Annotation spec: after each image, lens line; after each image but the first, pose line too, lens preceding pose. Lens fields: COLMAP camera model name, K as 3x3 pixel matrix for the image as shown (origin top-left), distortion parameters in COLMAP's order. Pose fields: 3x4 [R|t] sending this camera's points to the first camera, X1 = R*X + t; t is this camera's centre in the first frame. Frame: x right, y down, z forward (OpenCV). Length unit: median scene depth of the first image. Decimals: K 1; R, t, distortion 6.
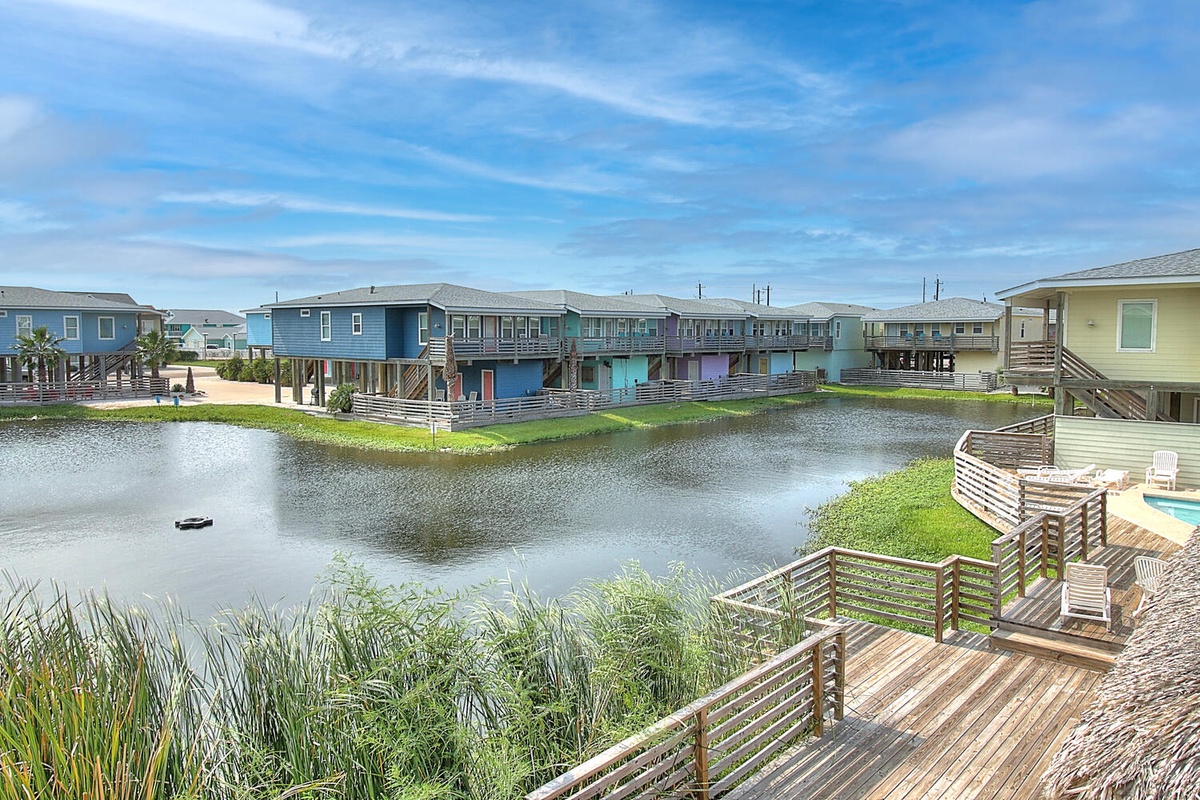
lens RADIAL K [[824.4, 0, 599.2], [0, 824.4, 367.8], [0, 0, 1]] dist [0.004056, 0.000861]
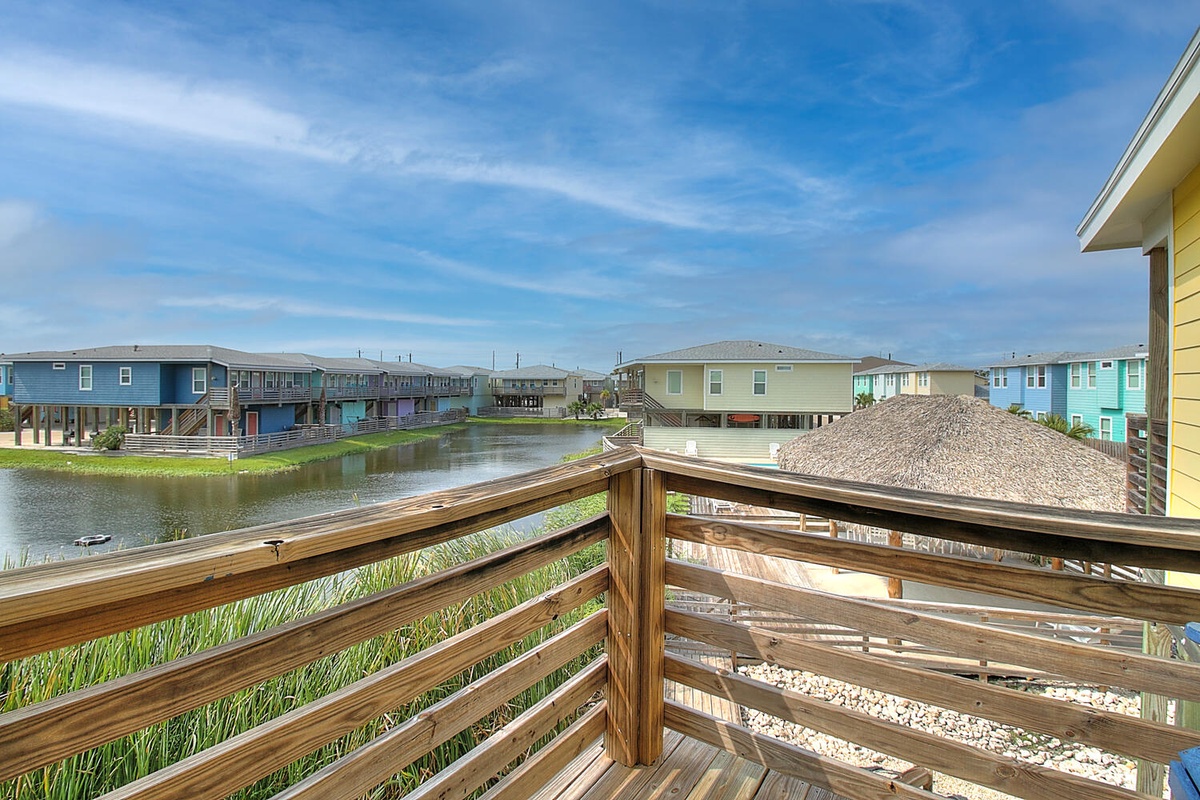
lens RADIAL K [[540.9, 0, 602.8], [0, 540.9, 392.2], [0, 0, 1]] dist [-0.024875, -0.000749]
pose [[0.833550, -0.002843, 0.552437, -0.120886], [0.018160, 0.999587, -0.022256, 0.000188], [-0.552146, 0.028584, 0.833258, -0.027497]]
